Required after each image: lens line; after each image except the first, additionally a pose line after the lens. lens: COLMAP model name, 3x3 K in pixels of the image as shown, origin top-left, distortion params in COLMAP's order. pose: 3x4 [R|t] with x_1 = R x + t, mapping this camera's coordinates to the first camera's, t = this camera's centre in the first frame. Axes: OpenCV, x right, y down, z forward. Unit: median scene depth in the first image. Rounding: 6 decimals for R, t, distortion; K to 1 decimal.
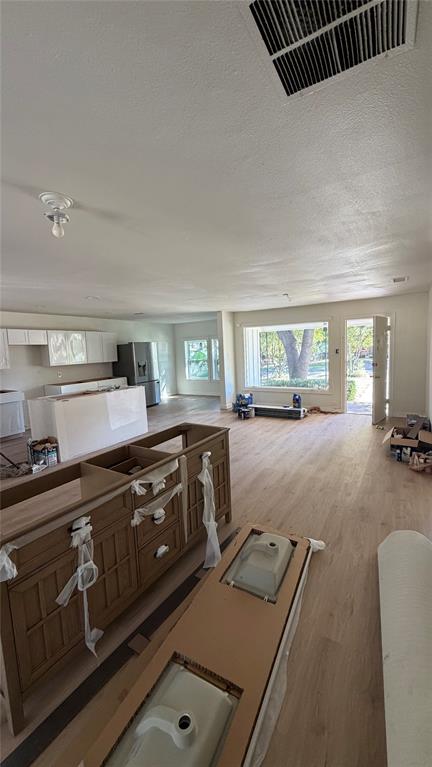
lens RADIAL K [[304.2, 0, 216.0], [0, 304.2, 383.5], [0, 0, 1]] dist [-0.001247, -0.000166]
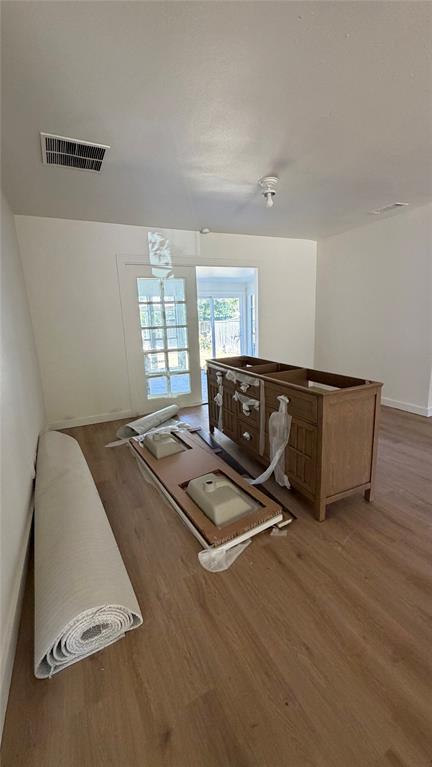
lens RADIAL K [[304.2, 0, 216.0], [0, 304.2, 383.5], [0, 0, 1]] dist [-0.001247, -0.000166]
pose [[-0.540921, 0.241470, -0.805665, 0.907160], [-0.040640, 0.949279, 0.311798, -0.092396], [0.840091, 0.201400, -0.503672, 1.466890]]
